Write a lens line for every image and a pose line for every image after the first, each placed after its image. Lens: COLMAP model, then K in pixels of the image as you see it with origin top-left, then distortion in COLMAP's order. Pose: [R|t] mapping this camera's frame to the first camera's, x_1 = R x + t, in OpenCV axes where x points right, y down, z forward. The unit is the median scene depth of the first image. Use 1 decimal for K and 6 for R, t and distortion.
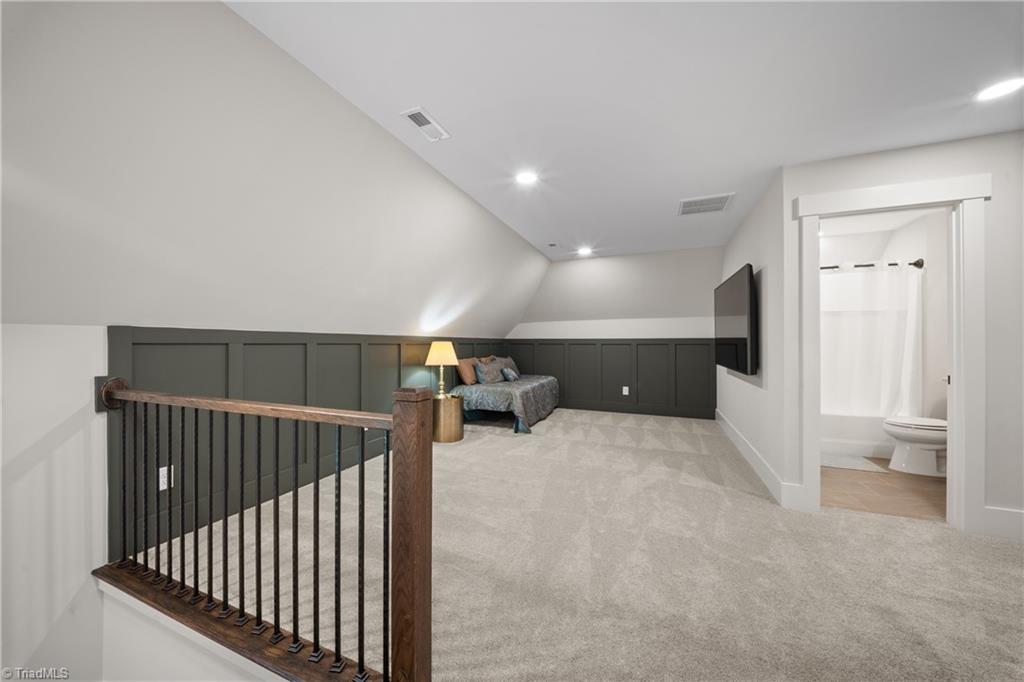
lens RADIAL K [[357.3, 0, 505.6], [0, 357.3, 340.0], [0, 0, 1]] dist [-0.005934, -0.000256]
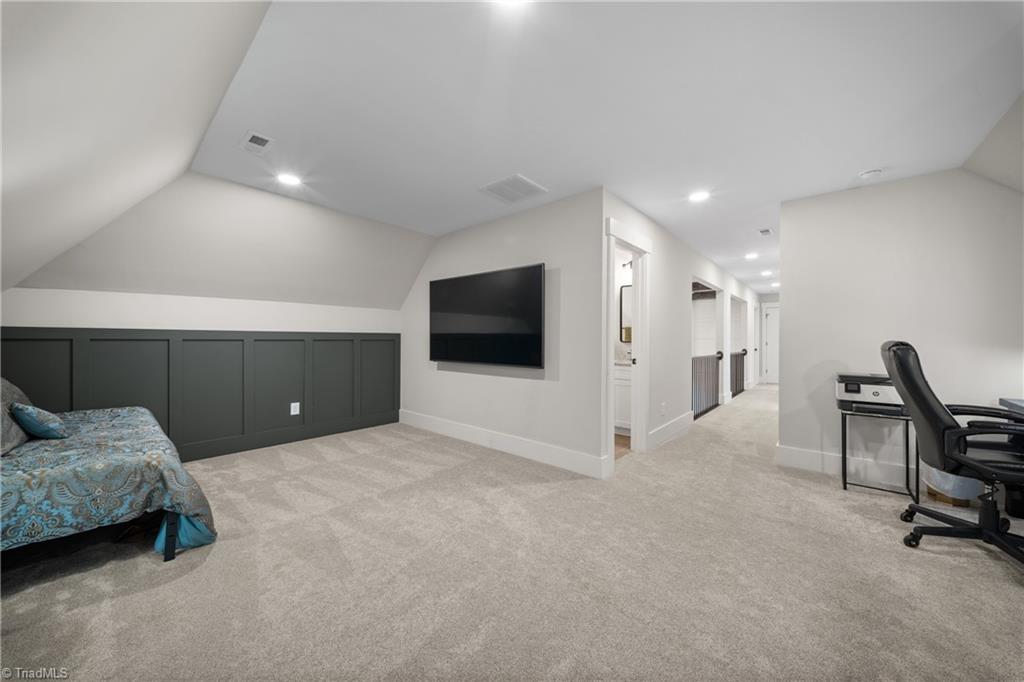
lens RADIAL K [[357.3, 0, 509.4], [0, 357.3, 339.7], [0, 0, 1]] dist [-0.005934, -0.000256]
pose [[0.293483, 0.004133, 0.955955, -0.263286], [-0.014198, 0.999899, 0.000036, 0.008196], [-0.955859, -0.013584, 0.293512, 0.568029]]
